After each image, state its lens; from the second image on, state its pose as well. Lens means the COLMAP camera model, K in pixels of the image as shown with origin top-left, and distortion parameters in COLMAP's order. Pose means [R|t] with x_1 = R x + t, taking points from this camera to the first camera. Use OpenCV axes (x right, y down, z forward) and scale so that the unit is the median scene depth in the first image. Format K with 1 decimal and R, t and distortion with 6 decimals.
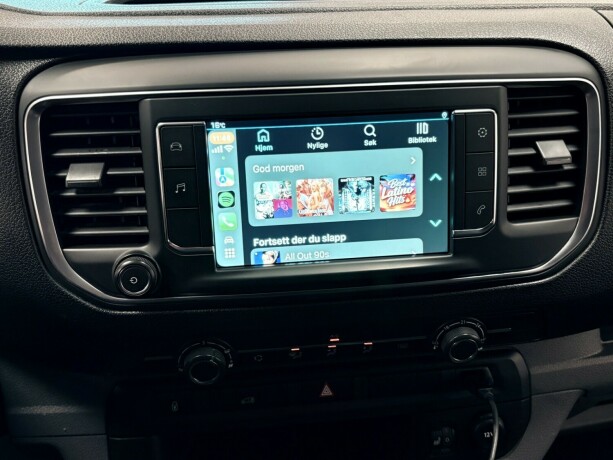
lens RADIAL K [[612.2, 0, 306.5], [0, 612.2, 230.0], [0, 0, 1]] dist [-0.006005, 0.002280]
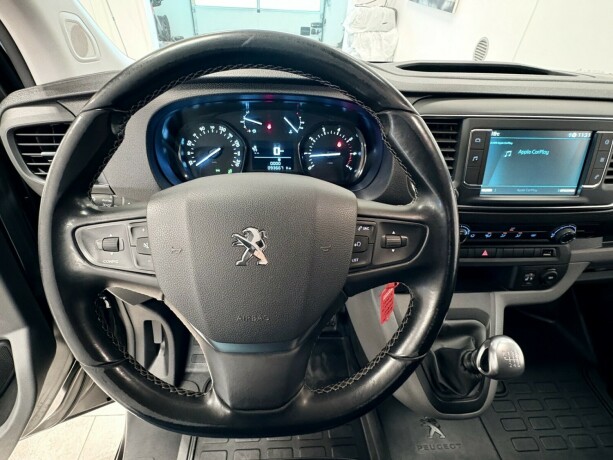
lens RADIAL K [[309.8, 0, 306.5], [0, 309.8, 230.0], [0, 0, 1]] dist [-0.014698, 0.000729]
pose [[0.995863, 0.071413, -0.056185, -0.704987], [-0.063370, 0.988980, 0.133799, 0.078273], [0.065121, -0.129685, 0.989415, -0.219740]]
